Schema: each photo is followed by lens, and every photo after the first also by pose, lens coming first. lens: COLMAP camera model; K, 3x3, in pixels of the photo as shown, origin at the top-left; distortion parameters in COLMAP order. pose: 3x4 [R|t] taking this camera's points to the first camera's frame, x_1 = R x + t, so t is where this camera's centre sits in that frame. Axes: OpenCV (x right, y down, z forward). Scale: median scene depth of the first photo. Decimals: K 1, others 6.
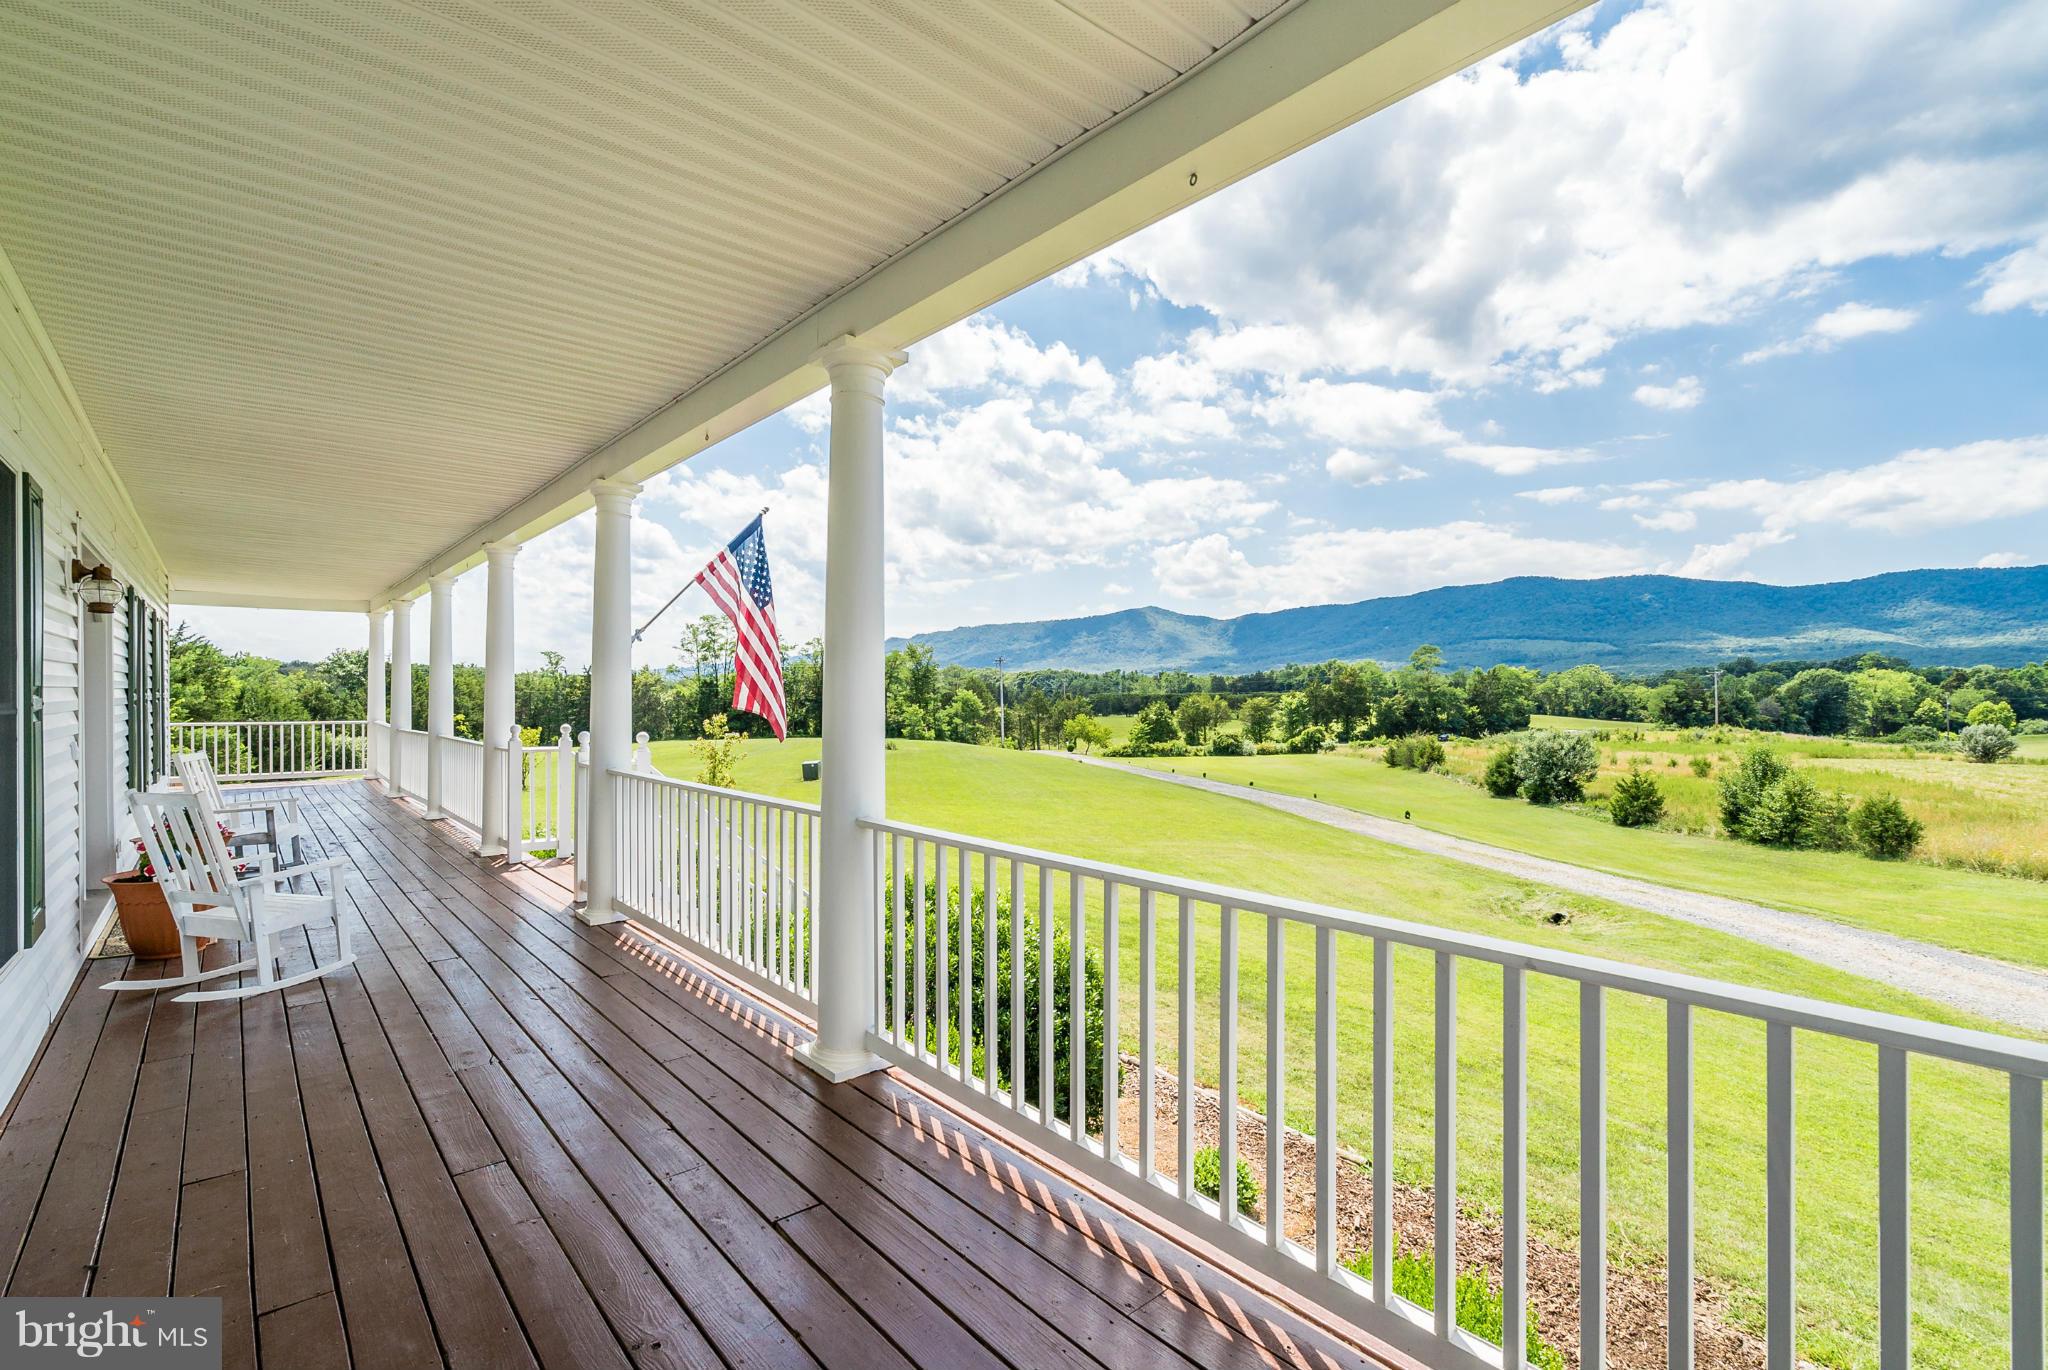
lens RADIAL K [[922.6, 0, 1024.0], [0, 922.6, 685.0], [0, 0, 1]] dist [-0.004320, 0.004475]
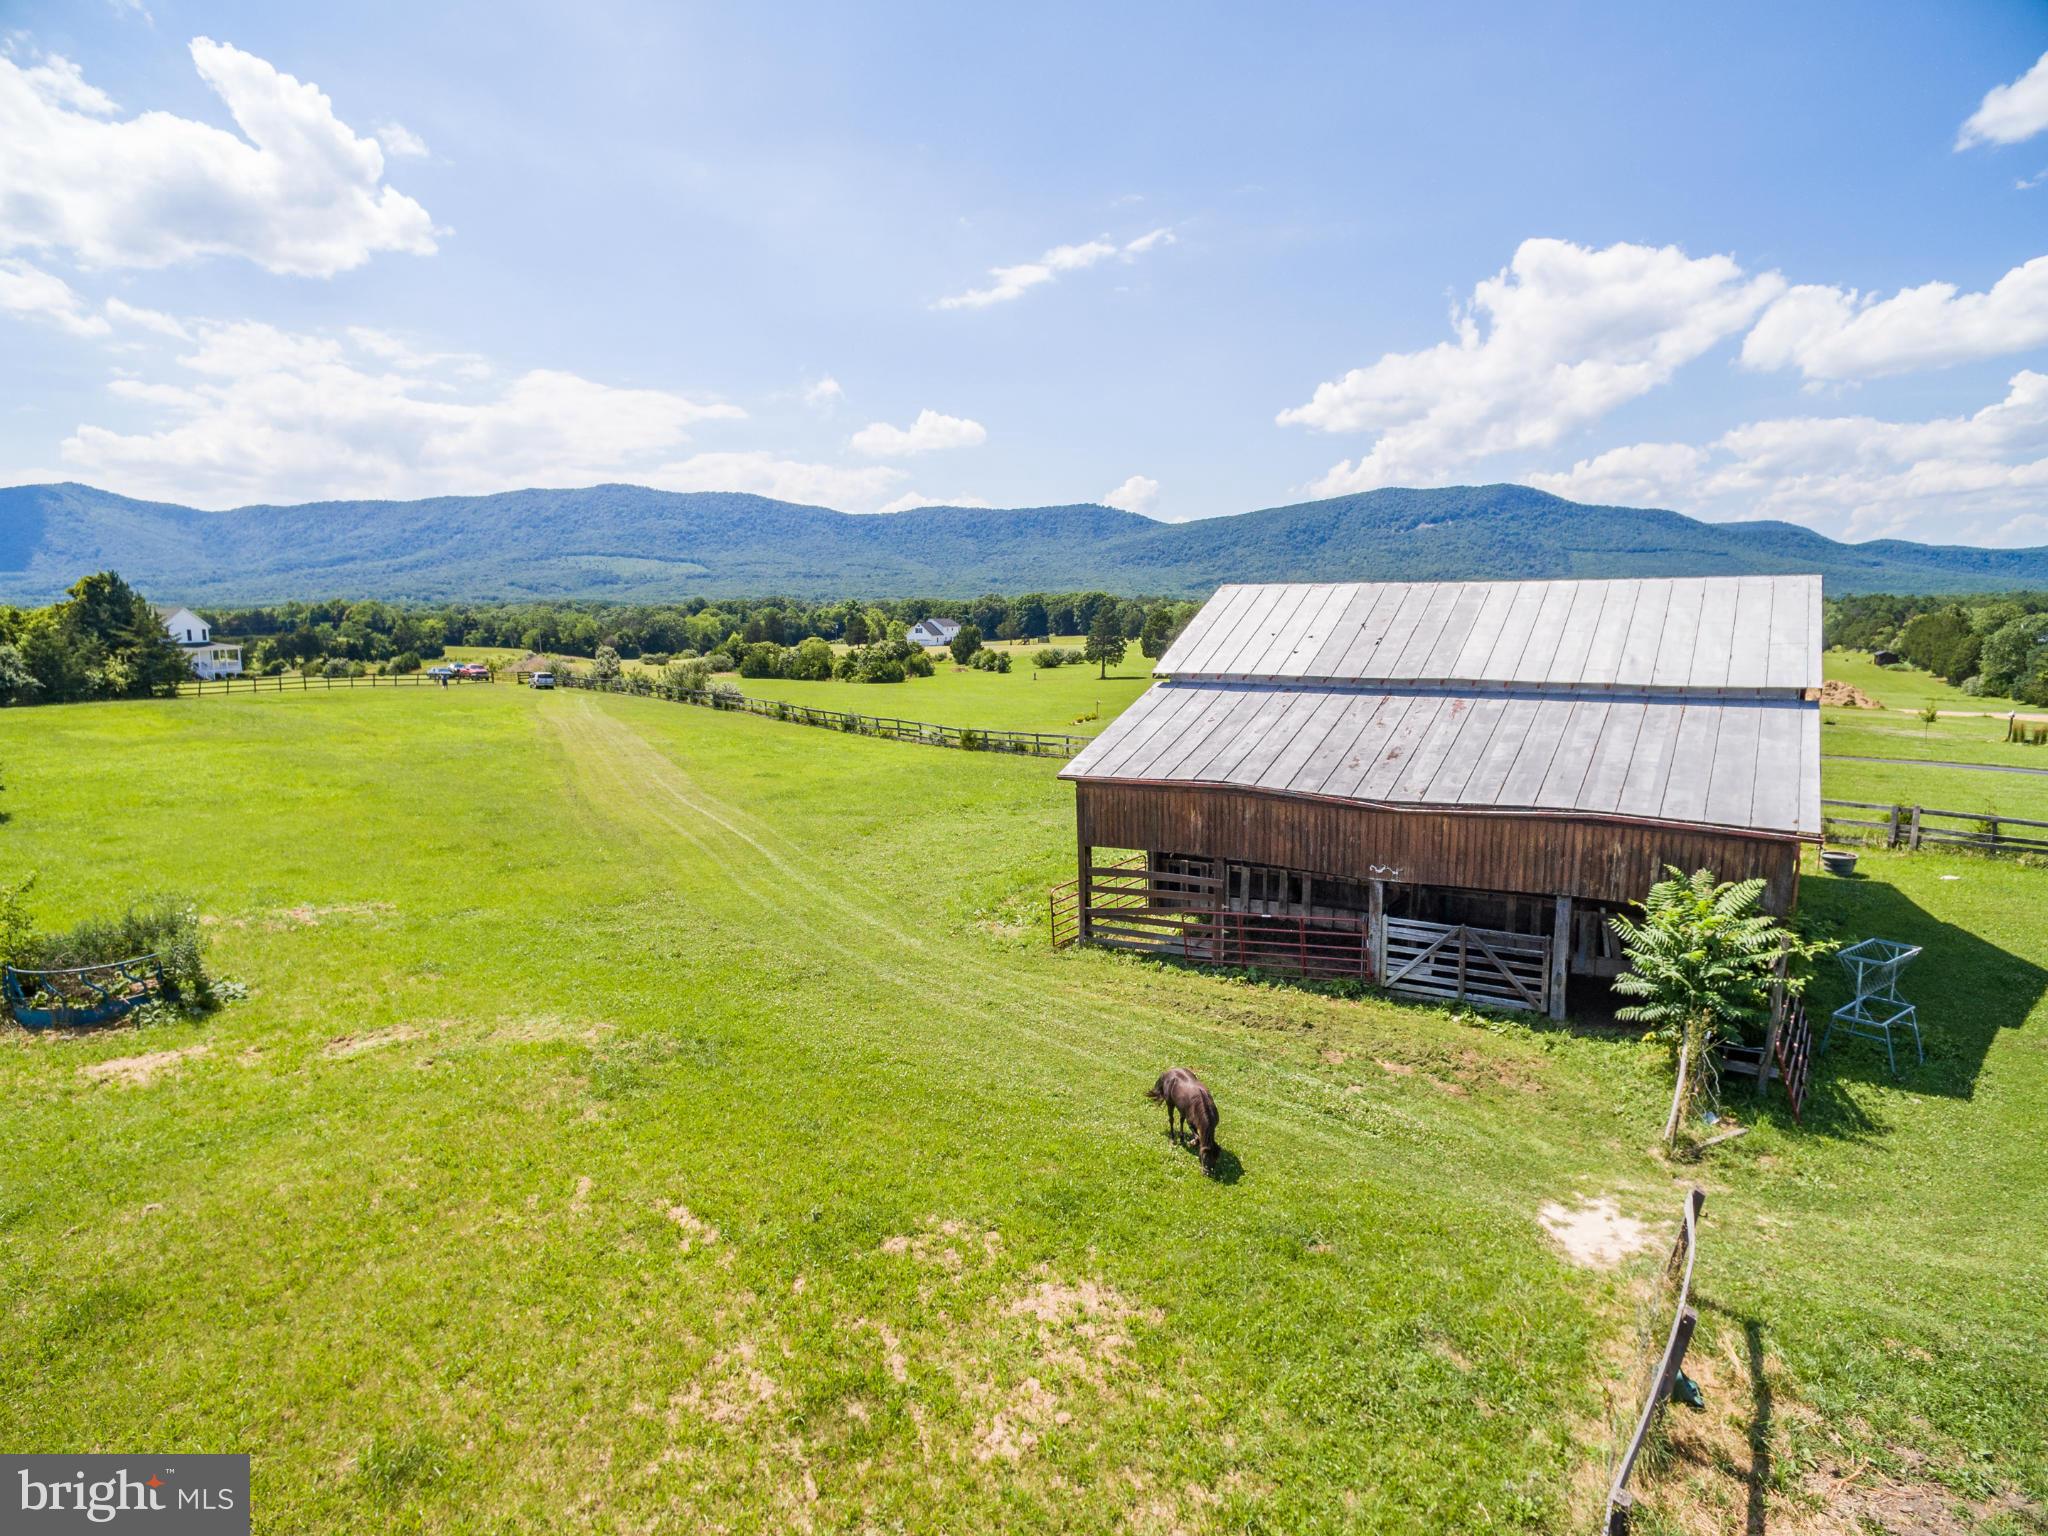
lens RADIAL K [[1157.5, 0, 1024.0], [0, 1157.5, 768.0], [0, 0, 1]] dist [0.006133, -0.002539]
pose [[0.686701, -0.100016, 0.720027, -0.274330], [-0.000241, 0.990459, 0.137810, -0.048156], [-0.726940, -0.094808, 0.680124, -1.331283]]
